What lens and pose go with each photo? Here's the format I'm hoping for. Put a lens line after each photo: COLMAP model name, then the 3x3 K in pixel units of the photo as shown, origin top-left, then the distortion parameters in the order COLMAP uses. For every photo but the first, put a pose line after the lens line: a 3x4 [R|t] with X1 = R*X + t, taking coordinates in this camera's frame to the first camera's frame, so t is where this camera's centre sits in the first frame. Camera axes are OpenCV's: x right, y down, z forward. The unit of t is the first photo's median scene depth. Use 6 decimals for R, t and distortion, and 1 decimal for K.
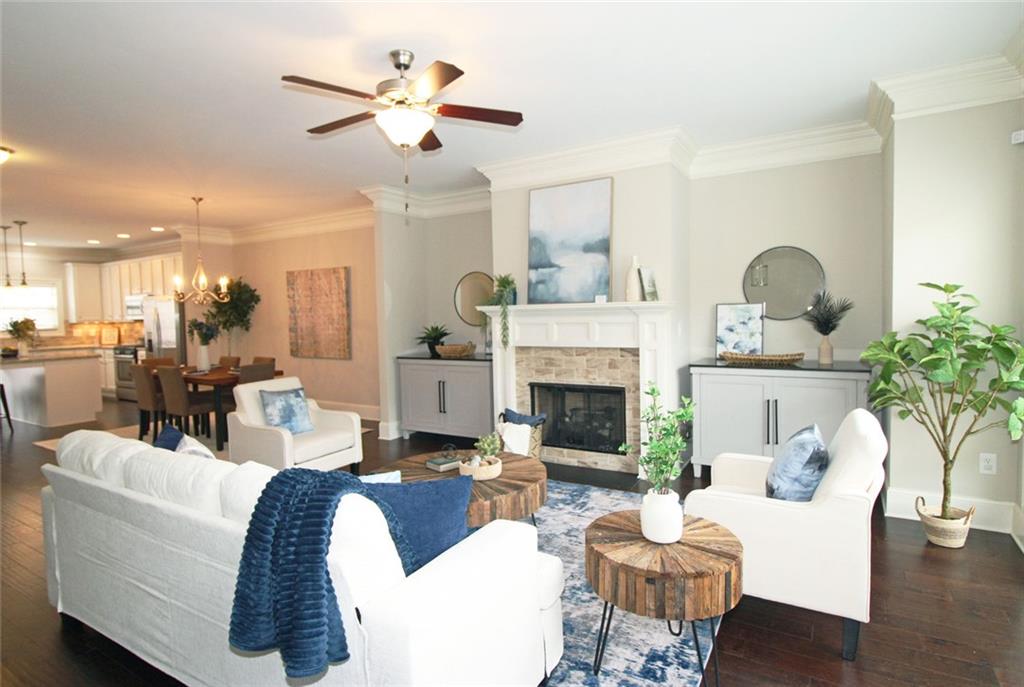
lens RADIAL K [[523.3, 0, 505.5], [0, 523.3, 335.6], [0, 0, 1]] dist [0.004462, -0.002131]
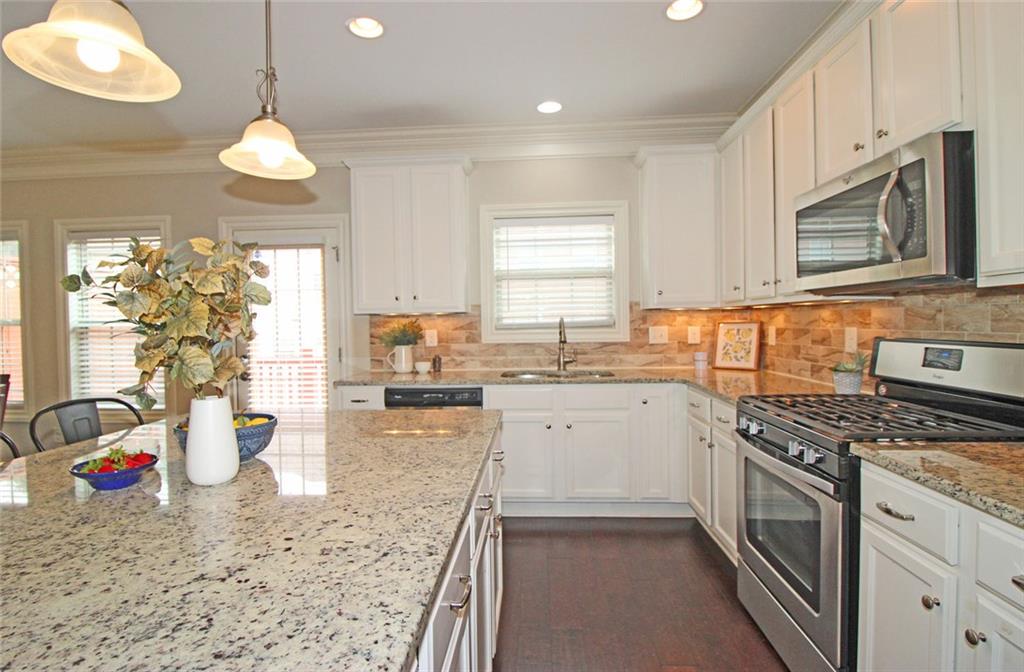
lens RADIAL K [[465.3, 0, 454.7], [0, 465.3, 323.5], [0, 0, 1]] dist [0.008997, -0.000693]
pose [[0.343691, 0.019531, -0.938880, -0.742250], [-0.030058, 0.999500, 0.009789, -0.016787], [0.938602, 0.024856, 0.344106, 1.009238]]
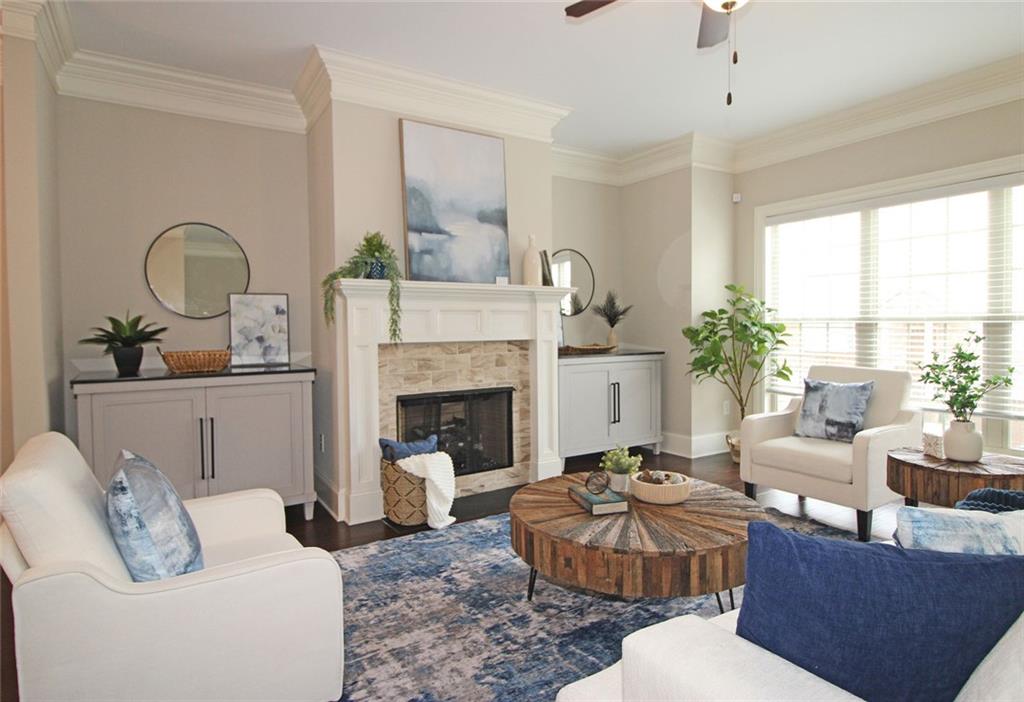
lens RADIAL K [[559.6, 0, 479.3], [0, 559.6, 345.8], [0, 0, 1]] dist [-0.003587, -0.000909]
pose [[0.482956, -0.009181, 0.875596, -0.375194], [0.039587, 0.999152, -0.011359, 0.024878], [-0.874749, 0.040148, 0.482910, 0.376467]]
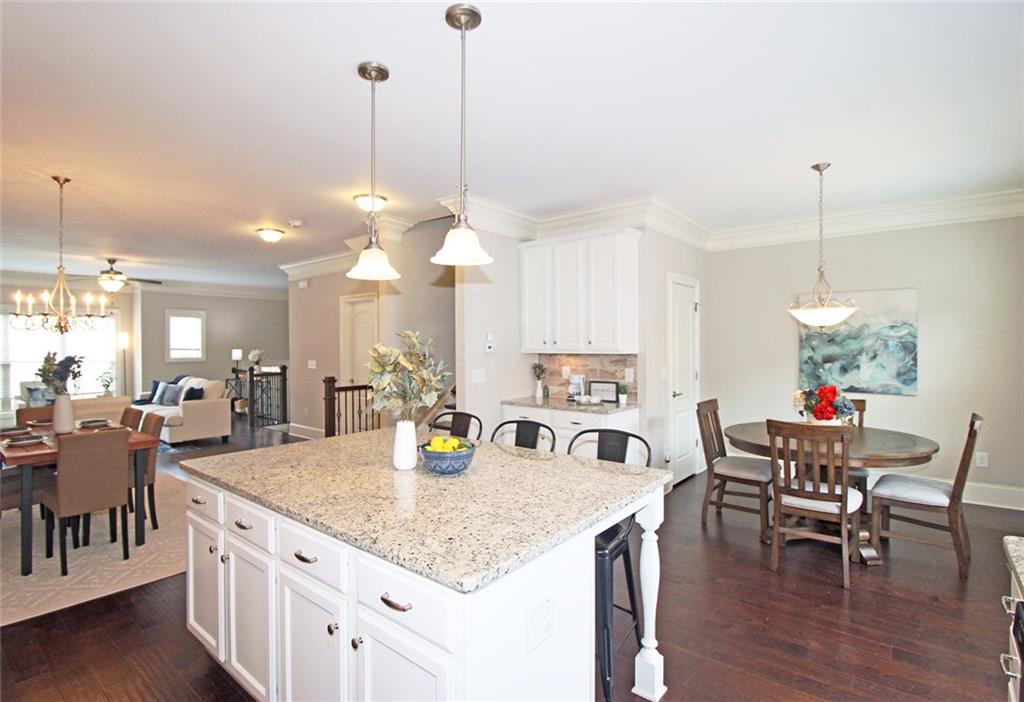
lens RADIAL K [[500.5, 0, 510.7], [0, 500.5, 349.1], [0, 0, 1]] dist [0.009717, -0.000152]
pose [[-0.983139, 0.025366, 0.181090, -1.107061], [0.034671, 0.998226, 0.048398, -0.043791], [-0.179541, 0.053861, -0.982275, 1.309457]]
